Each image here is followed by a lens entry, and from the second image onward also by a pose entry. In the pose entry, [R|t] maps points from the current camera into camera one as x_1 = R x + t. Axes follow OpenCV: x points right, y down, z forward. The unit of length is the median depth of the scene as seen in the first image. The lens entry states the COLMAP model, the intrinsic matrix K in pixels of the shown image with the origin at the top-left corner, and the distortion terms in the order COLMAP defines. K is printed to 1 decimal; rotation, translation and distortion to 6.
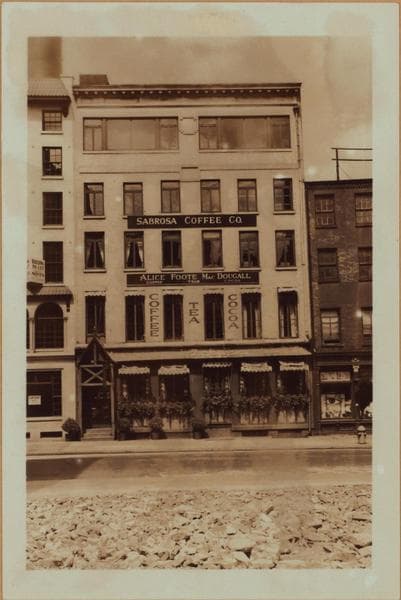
lens RADIAL K [[623.5, 0, 200.5], [0, 623.5, 300.0], [0, 0, 1]] dist [0.000959, 0.000429]
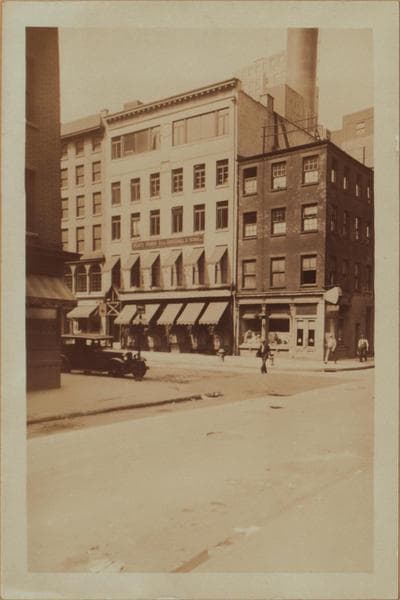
lens RADIAL K [[564.2, 0, 200.0], [0, 564.2, 300.0], [0, 0, 1]] dist [0.114025, 0.000971]
pose [[0.787709, 0.005026, -0.616027, 0.842522], [0.064867, 0.993731, 0.091052, -0.016521], [0.612623, -0.111682, 0.782445, 0.016440]]
